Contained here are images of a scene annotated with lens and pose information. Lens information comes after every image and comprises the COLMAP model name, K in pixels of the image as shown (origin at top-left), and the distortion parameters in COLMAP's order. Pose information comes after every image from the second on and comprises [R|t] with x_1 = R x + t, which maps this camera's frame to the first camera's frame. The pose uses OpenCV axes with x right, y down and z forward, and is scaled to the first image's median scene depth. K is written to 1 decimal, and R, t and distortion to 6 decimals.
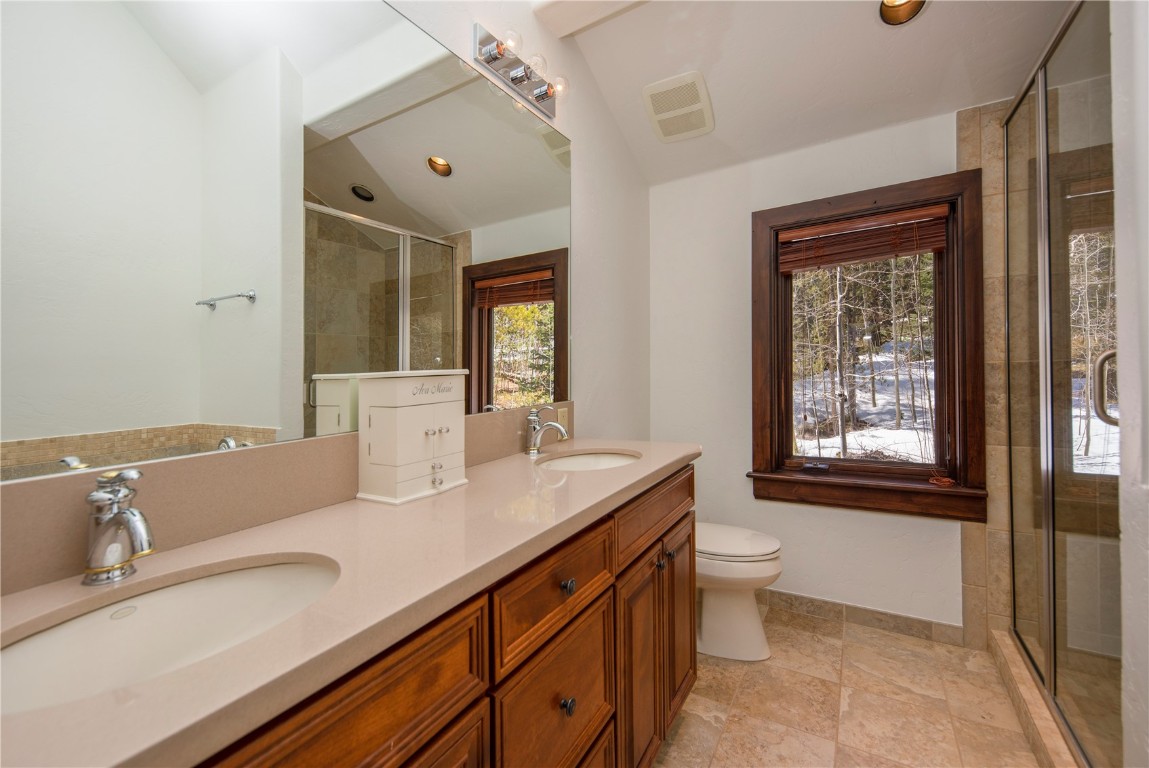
lens RADIAL K [[571.8, 0, 574.5], [0, 571.8, 384.0], [0, 0, 1]] dist [0.000425, 0.000196]
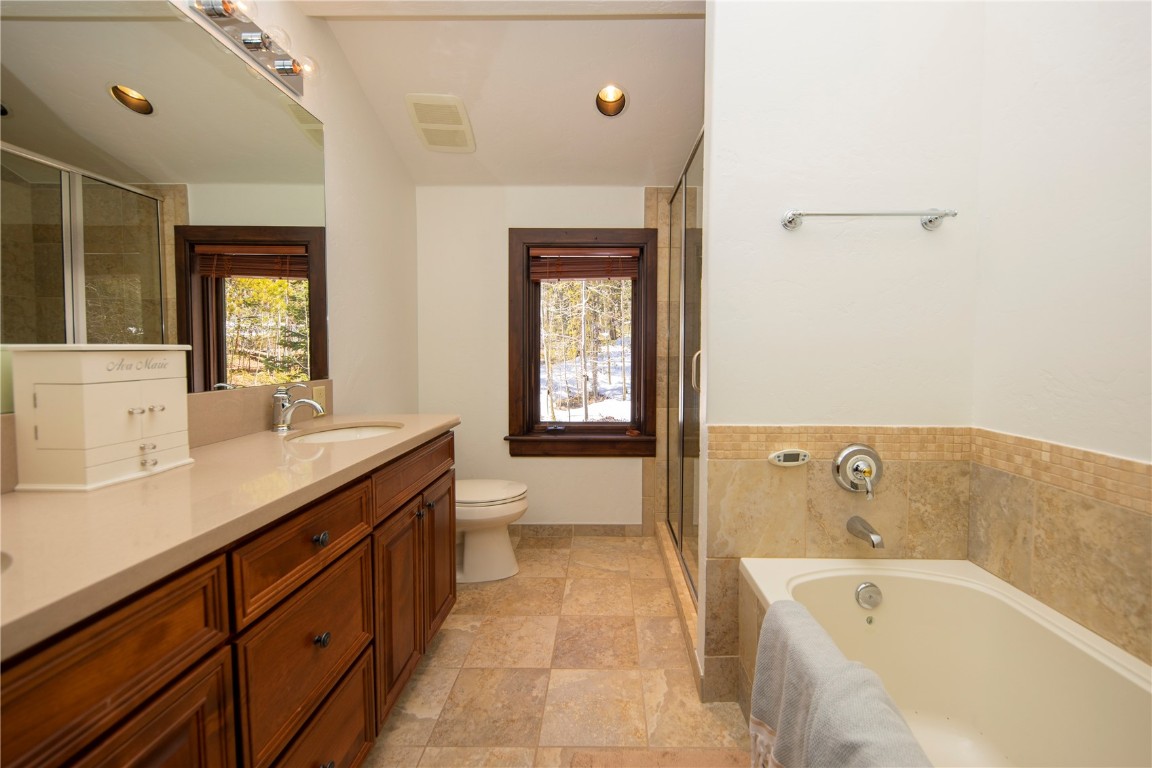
lens RADIAL K [[364.5, 0, 576.0], [0, 364.5, 384.0], [0, 0, 1]] dist [0.007933, -0.003583]
pose [[0.813649, -0.013909, 0.581189, -0.033213], [-0.017134, 0.998706, 0.047887, -0.002335], [-0.581103, -0.048921, 0.812358, 0.234752]]
